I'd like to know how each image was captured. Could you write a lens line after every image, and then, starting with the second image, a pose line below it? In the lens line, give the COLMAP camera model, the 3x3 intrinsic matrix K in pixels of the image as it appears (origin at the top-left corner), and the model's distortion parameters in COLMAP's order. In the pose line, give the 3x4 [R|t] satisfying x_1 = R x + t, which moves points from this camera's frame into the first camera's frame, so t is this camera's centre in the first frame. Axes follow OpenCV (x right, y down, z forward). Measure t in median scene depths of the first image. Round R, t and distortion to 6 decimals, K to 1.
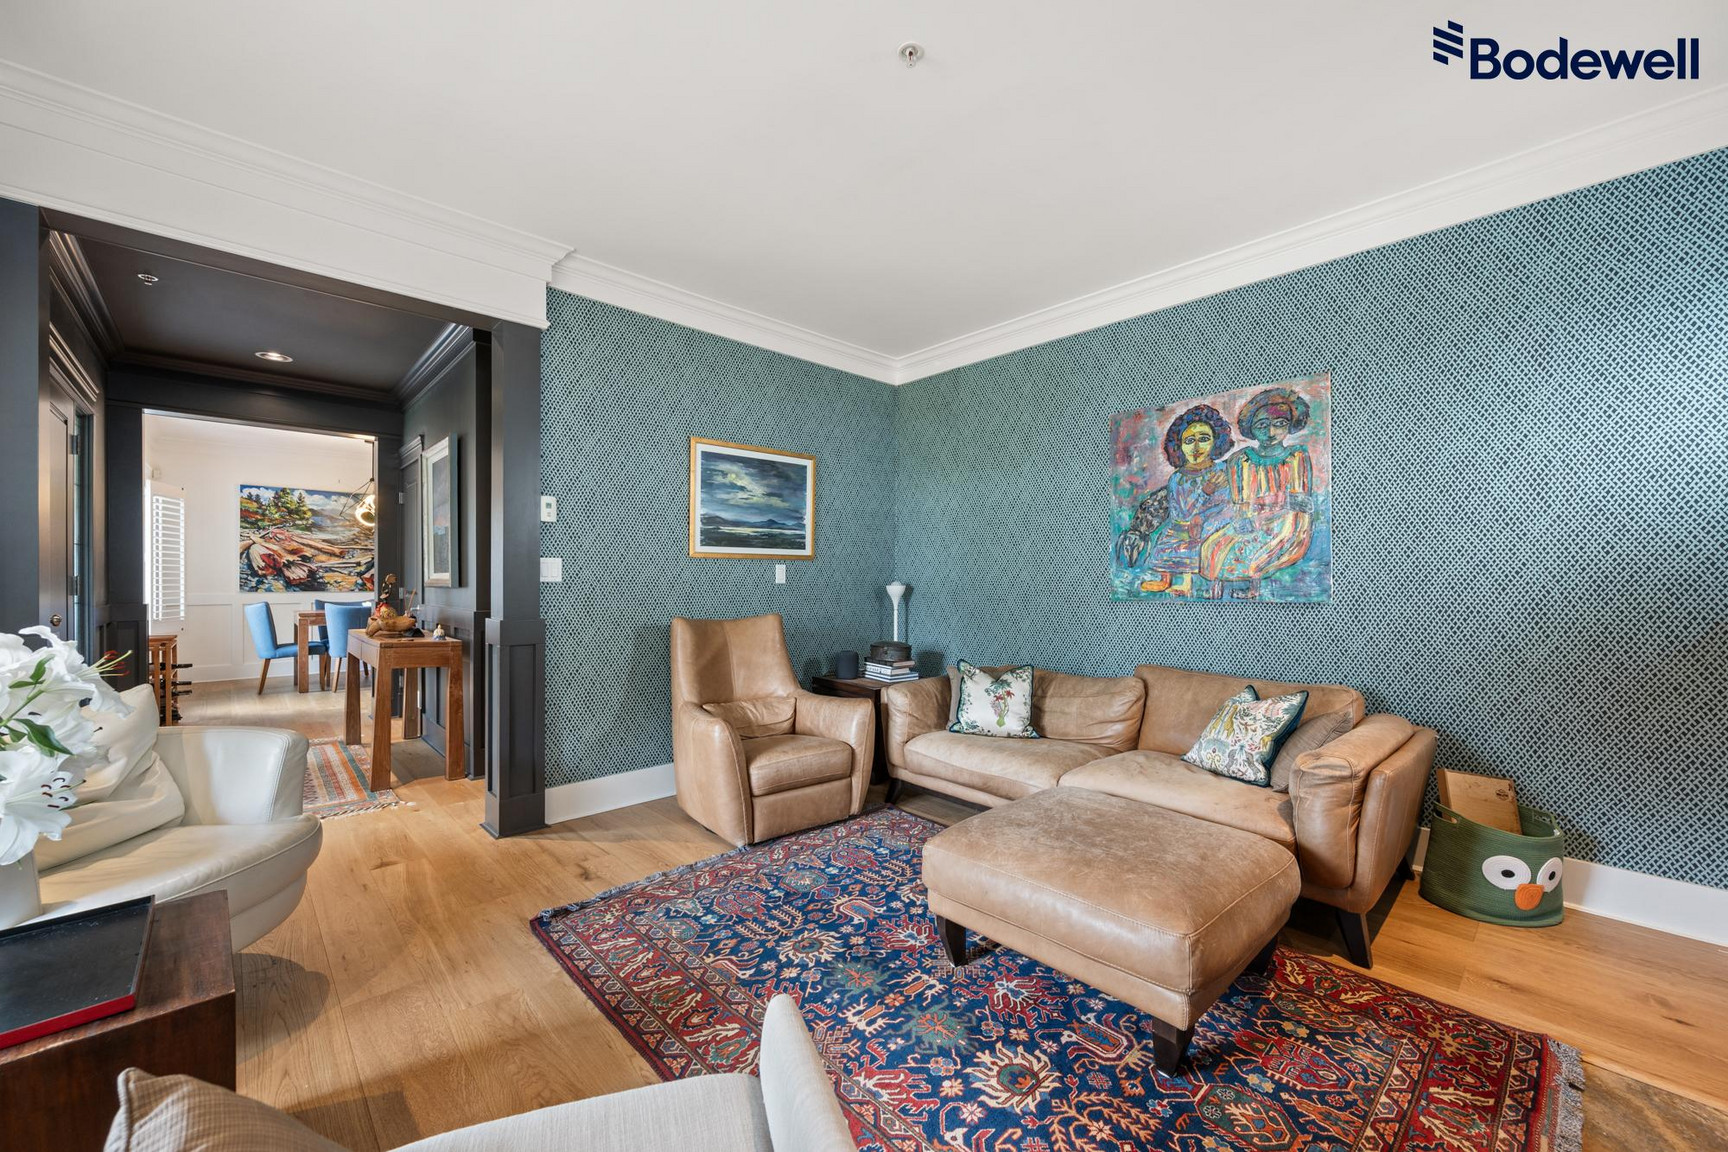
lens RADIAL K [[678.3, 0, 860.1], [0, 678.3, 587.4], [0, 0, 1]] dist [0.000731, 0.000595]
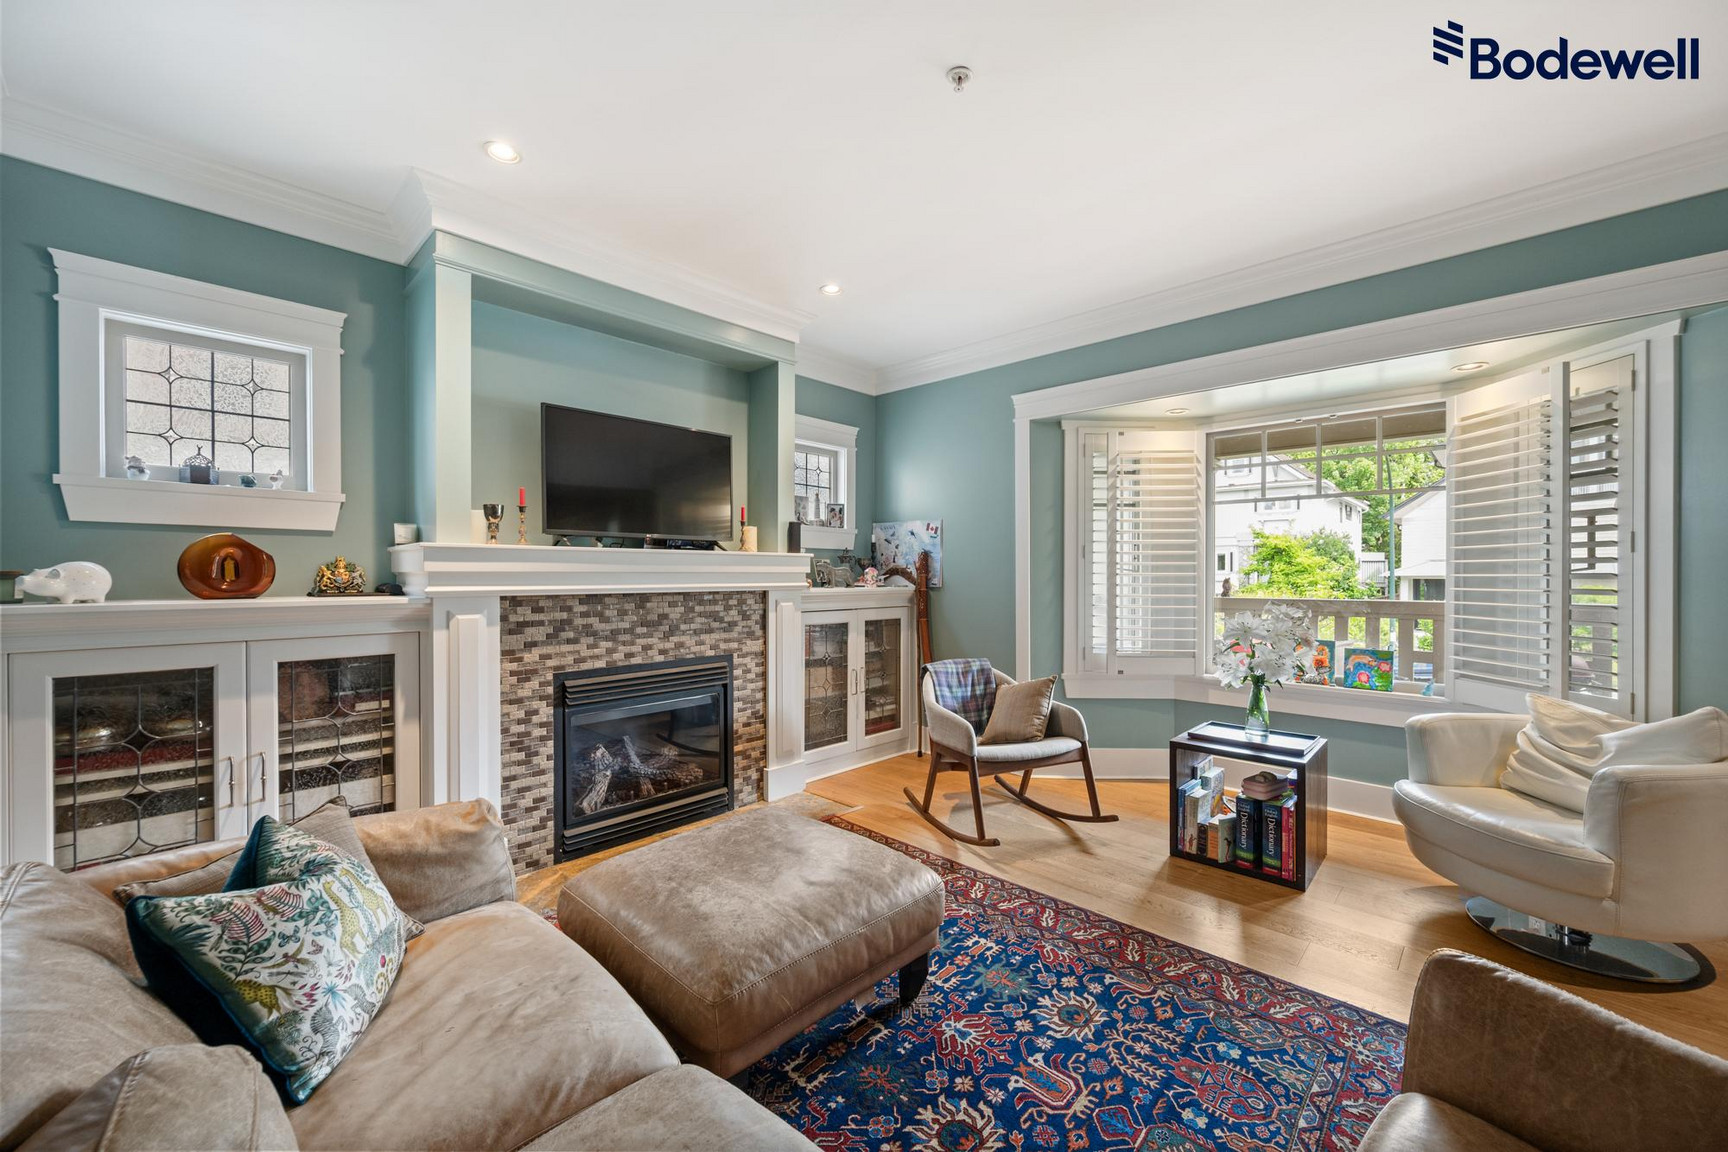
lens RADIAL K [[678.3, 0, 858.9], [0, 678.3, 579.3], [0, 0, 1]] dist [0.000731, 0.000595]
pose [[-0.998748, -0.003032, -0.049940, 0.161697], [-0.003994, 0.999808, 0.019182, -0.037719], [0.049872, 0.019357, -0.998568, 1.198500]]
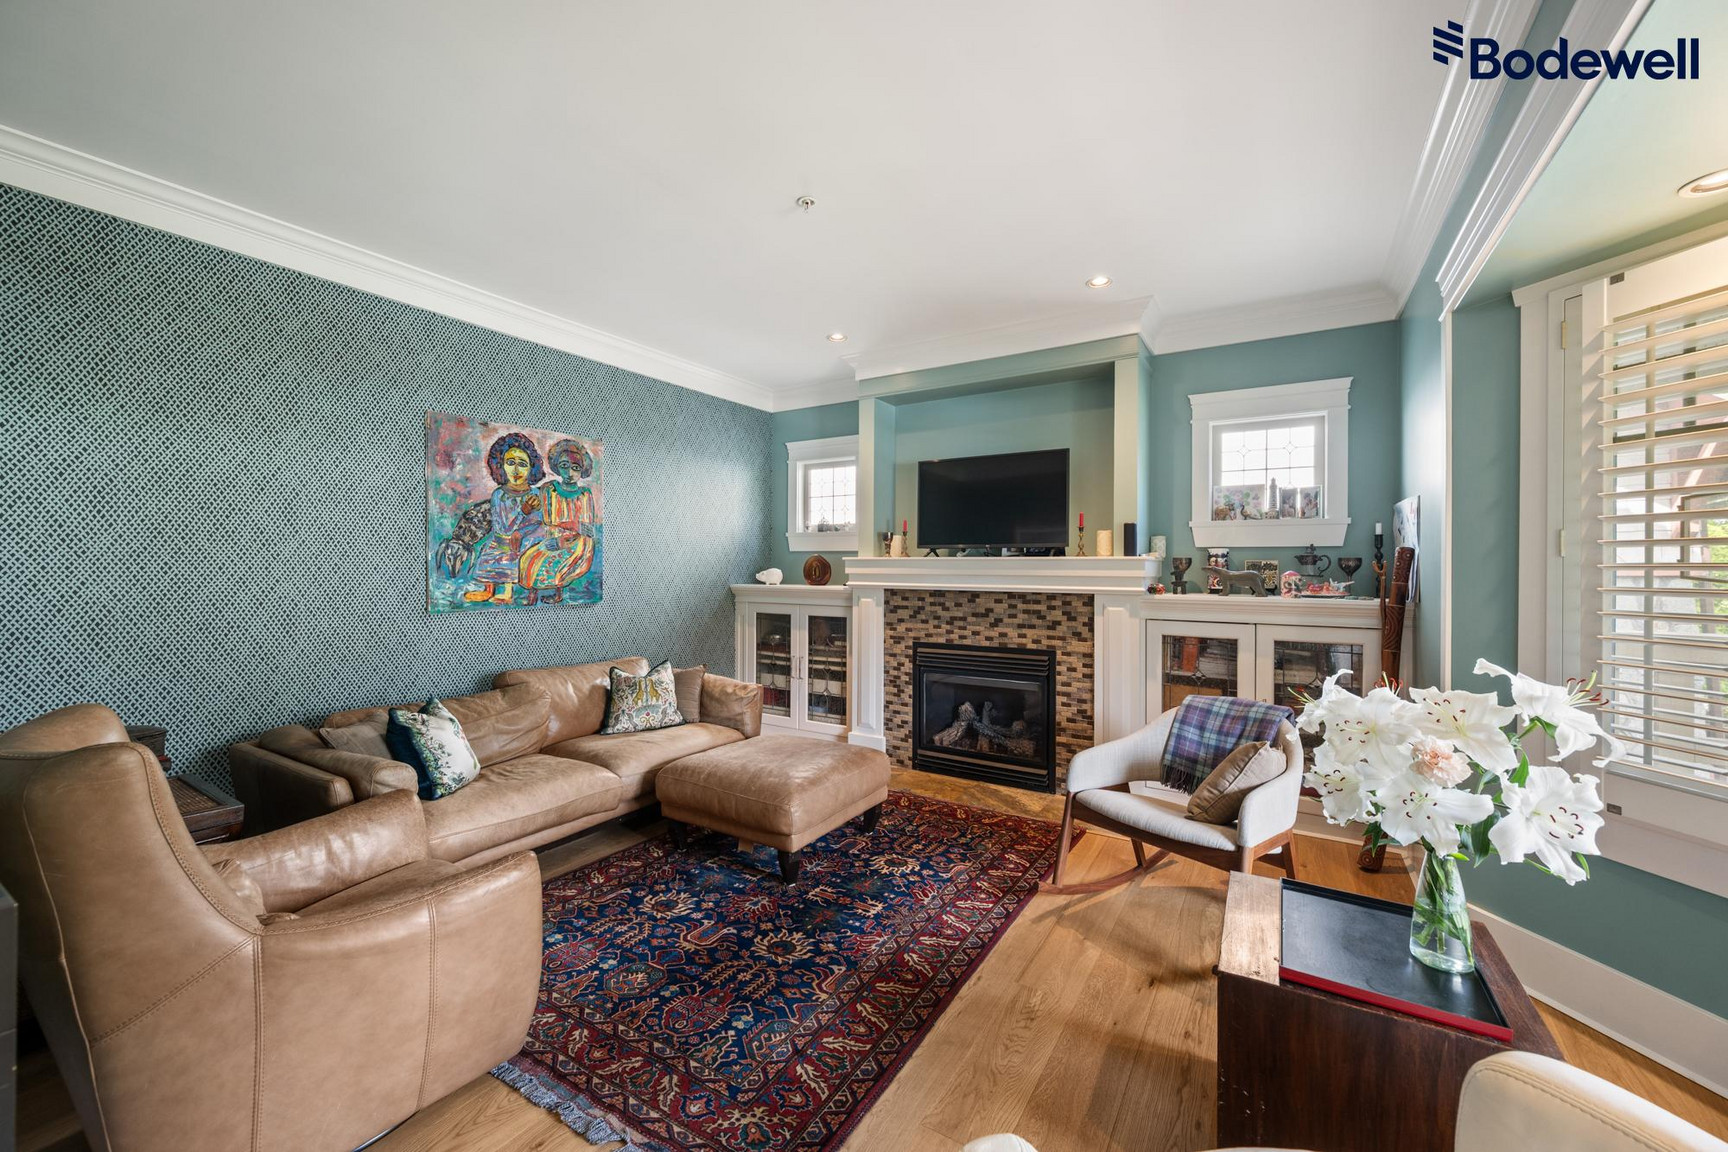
lens RADIAL K [[678.3, 0, 866.0], [0, 678.3, 575.1], [0, 0, 1]] dist [0.000731, 0.000595]
pose [[-0.258348, -0.016332, 0.965914, -0.731899], [0.005525, 0.999816, 0.018383, -0.051385], [-0.966036, 0.010086, -0.258210, 0.735811]]
